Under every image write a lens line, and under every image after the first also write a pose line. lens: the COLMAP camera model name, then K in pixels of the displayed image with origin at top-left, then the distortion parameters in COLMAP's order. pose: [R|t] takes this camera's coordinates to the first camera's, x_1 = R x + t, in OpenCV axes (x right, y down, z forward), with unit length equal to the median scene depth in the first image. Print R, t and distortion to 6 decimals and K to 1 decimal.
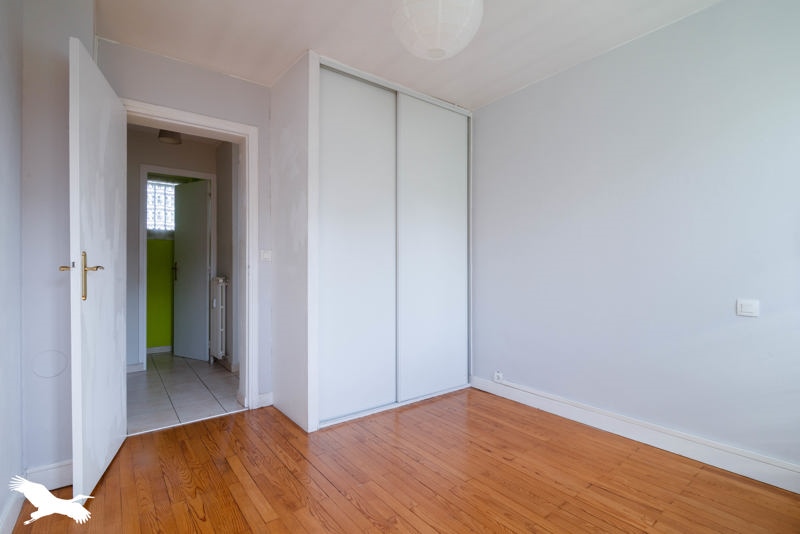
lens RADIAL K [[377.1, 0, 399.9], [0, 377.1, 267.0], [0, 0, 1]] dist [-0.000239, -0.000050]
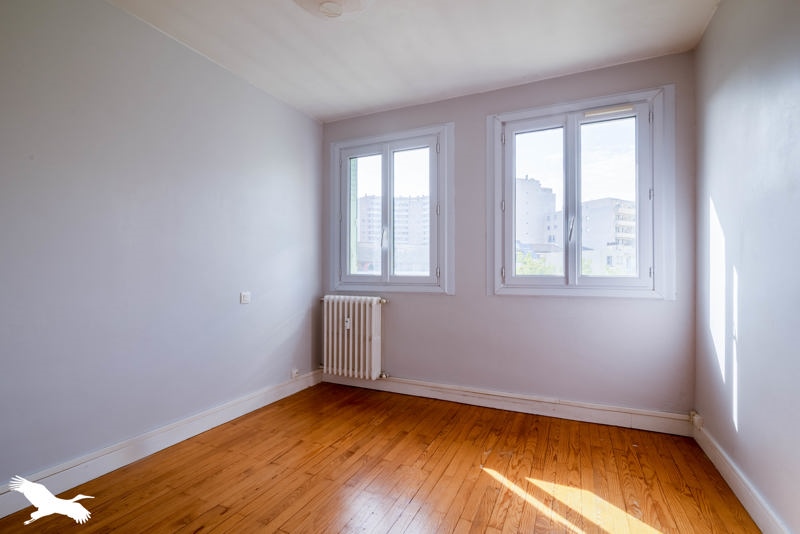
lens RADIAL K [[377.1, 0, 401.3], [0, 377.1, 275.6], [0, 0, 1]] dist [-0.000239, -0.000050]
pose [[-0.469952, 0.000072, 0.882692, -0.628038], [-0.008953, 0.999948, -0.004848, 0.026835], [-0.882647, -0.010181, -0.469927, 1.150395]]
